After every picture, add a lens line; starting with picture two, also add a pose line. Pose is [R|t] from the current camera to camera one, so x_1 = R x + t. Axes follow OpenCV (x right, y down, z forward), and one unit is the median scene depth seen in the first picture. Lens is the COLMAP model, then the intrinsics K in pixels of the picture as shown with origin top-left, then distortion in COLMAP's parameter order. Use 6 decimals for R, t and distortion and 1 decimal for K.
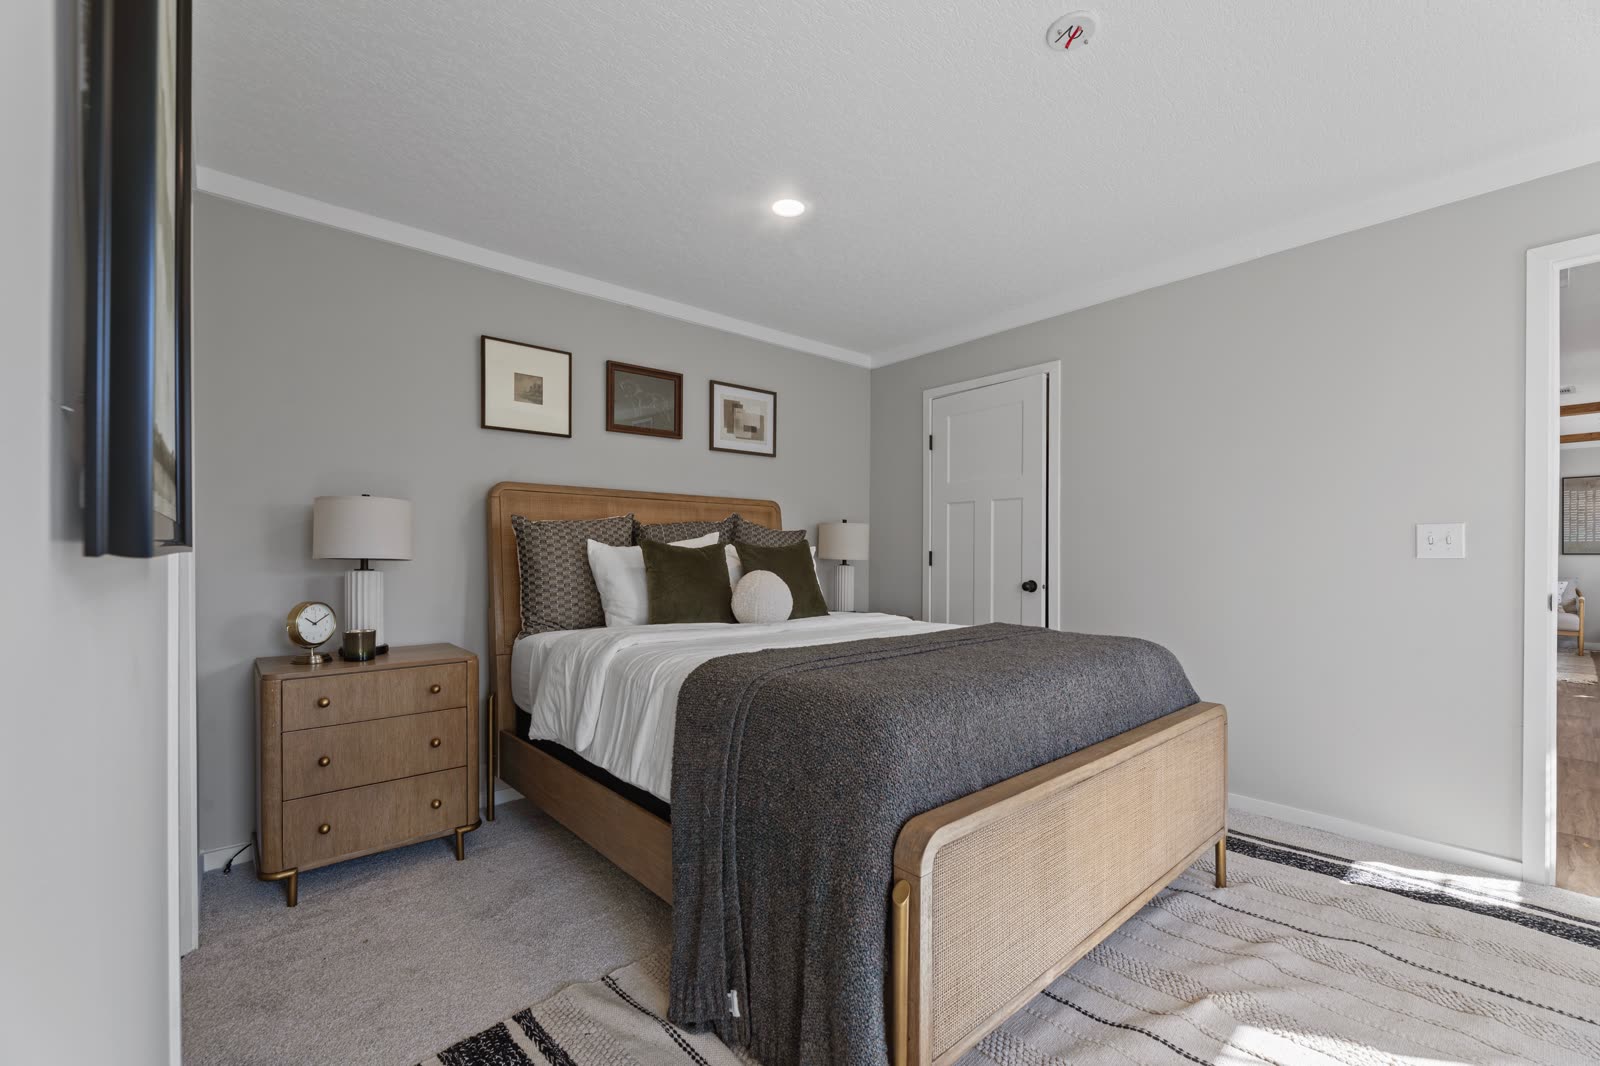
lens RADIAL K [[665.6, 0, 815.5], [0, 665.6, 558.4], [0, 0, 1]] dist [0.000340, 0.000000]
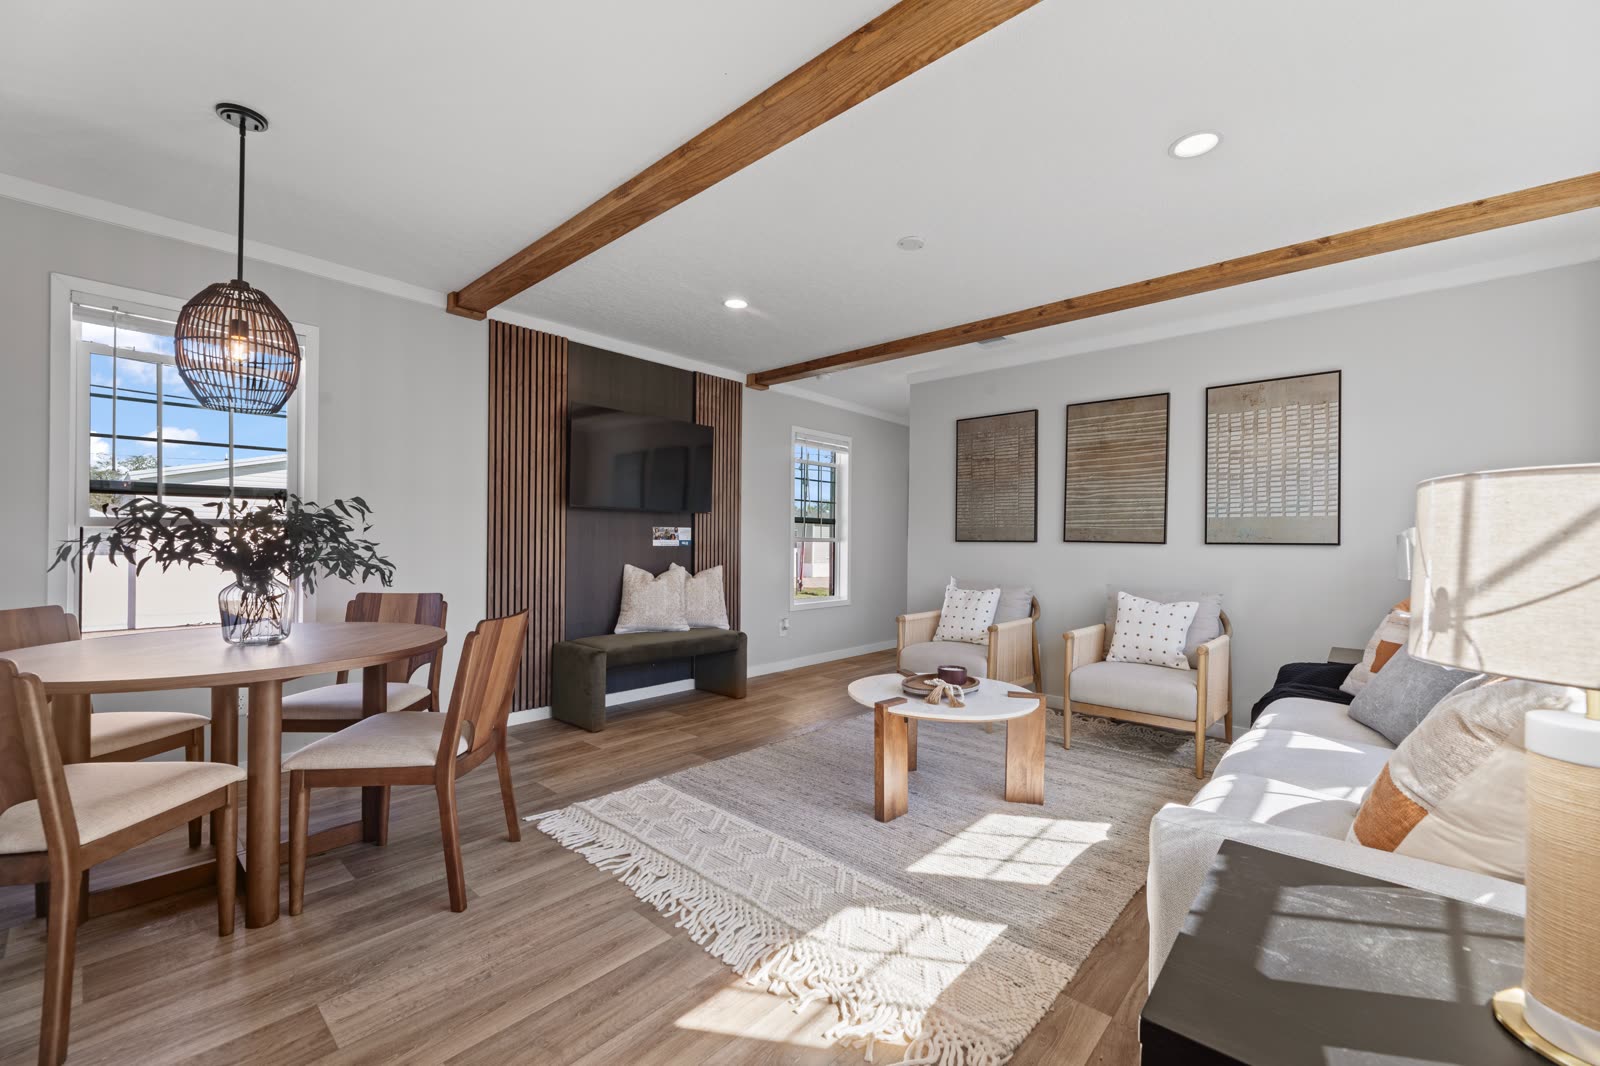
lens RADIAL K [[648.5, 0, 802.5], [0, 648.5, 537.5], [0, 0, 1]] dist [-0.000276, -0.000113]
pose [[0.994762, 0.010695, 0.101658, 0.799368], [-0.009838, 0.999912, -0.008934, -0.003715], [-0.101744, 0.007887, 0.994779, 0.570895]]
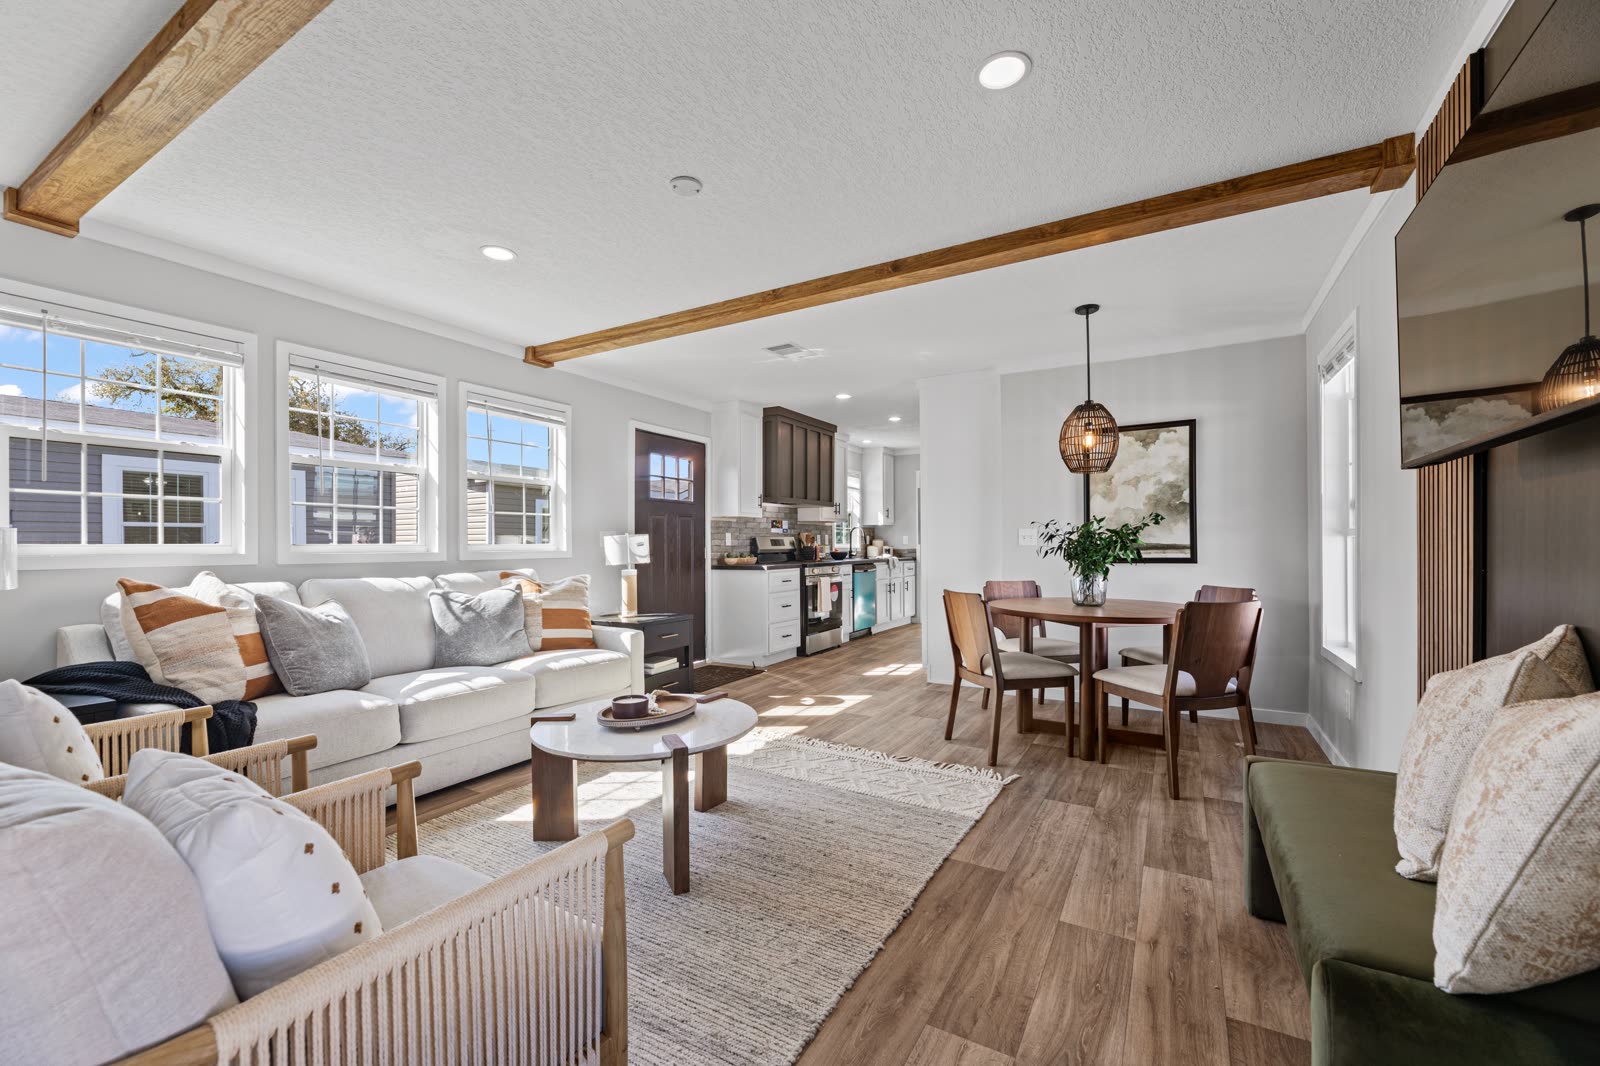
lens RADIAL K [[645.7, 0, 800.4], [0, 645.7, 541.8], [0, 0, 1]] dist [-0.000517, -0.000213]
pose [[-0.952981, 0.001103, -0.303028, 0.941926], [0.001293, 0.999999, -0.000427, -0.006555], [0.303027, -0.000799, -0.952982, 1.252772]]
